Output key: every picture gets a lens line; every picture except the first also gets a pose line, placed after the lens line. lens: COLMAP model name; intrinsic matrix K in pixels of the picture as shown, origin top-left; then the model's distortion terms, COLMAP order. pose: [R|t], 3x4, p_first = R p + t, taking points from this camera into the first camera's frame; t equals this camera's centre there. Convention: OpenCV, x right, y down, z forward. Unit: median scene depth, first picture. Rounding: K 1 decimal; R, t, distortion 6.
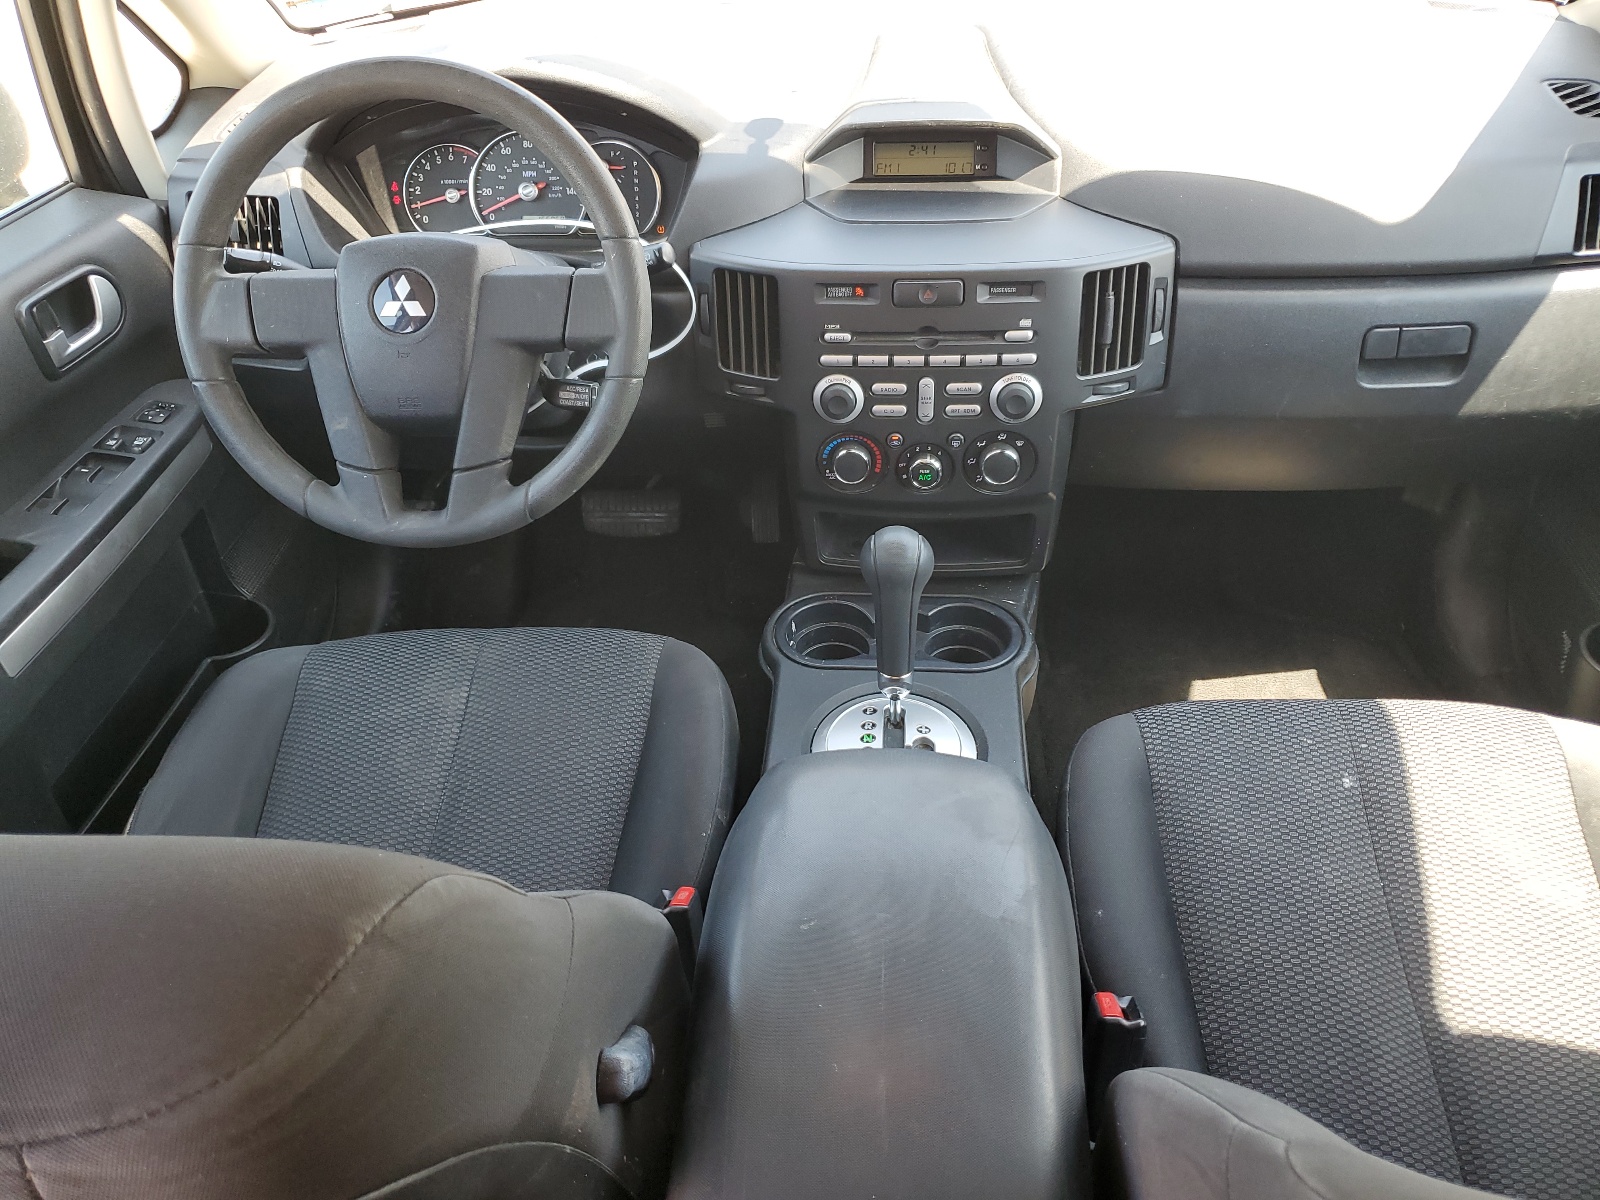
lens RADIAL K [[1212.5, 0, 801.0], [0, 1212.5, 599.2], [0, 0, 1]] dist [-0.001358, -0.000022]
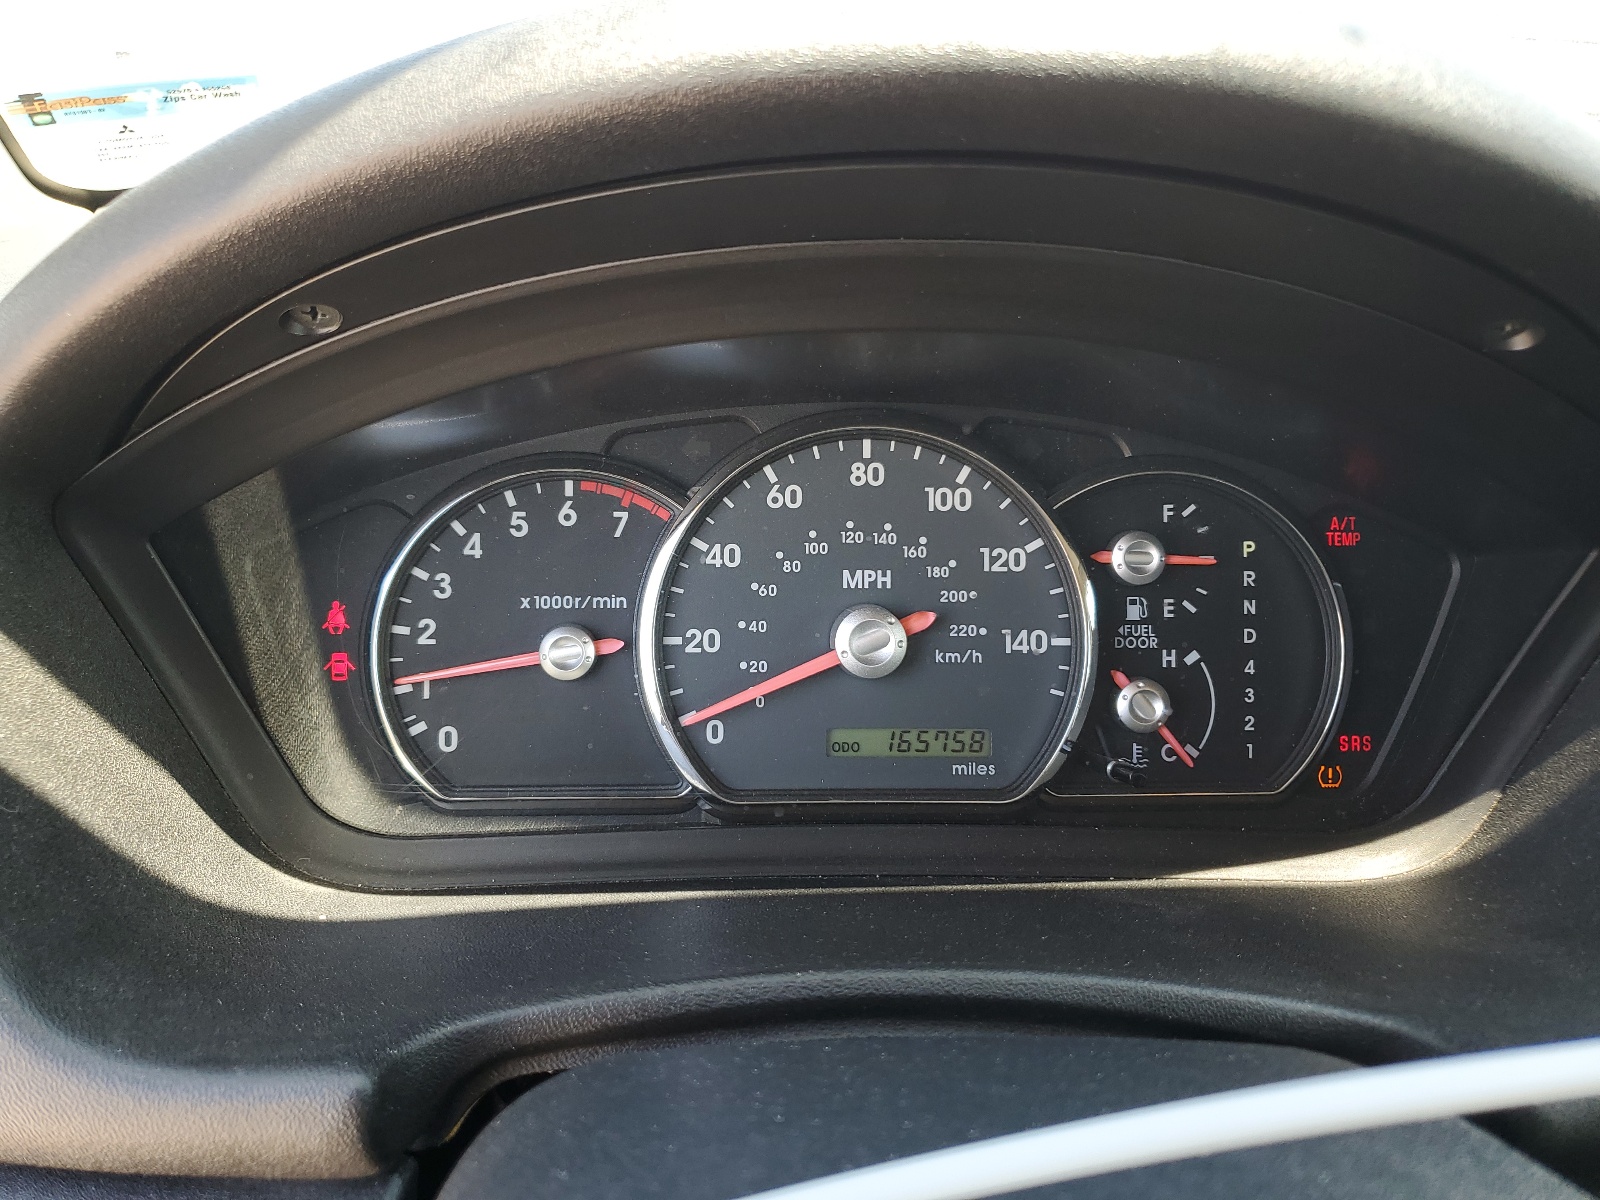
lens RADIAL K [[1313.9, 0, 799.1], [0, 1313.9, 599.7], [0, 0, 1]] dist [-0.005774, -0.004684]
pose [[0.992356, 0.008235, 0.123133, -0.273782], [0.026761, 0.959671, -0.279850, -0.264701], [-0.120472, 0.281006, 0.952115, 0.724245]]
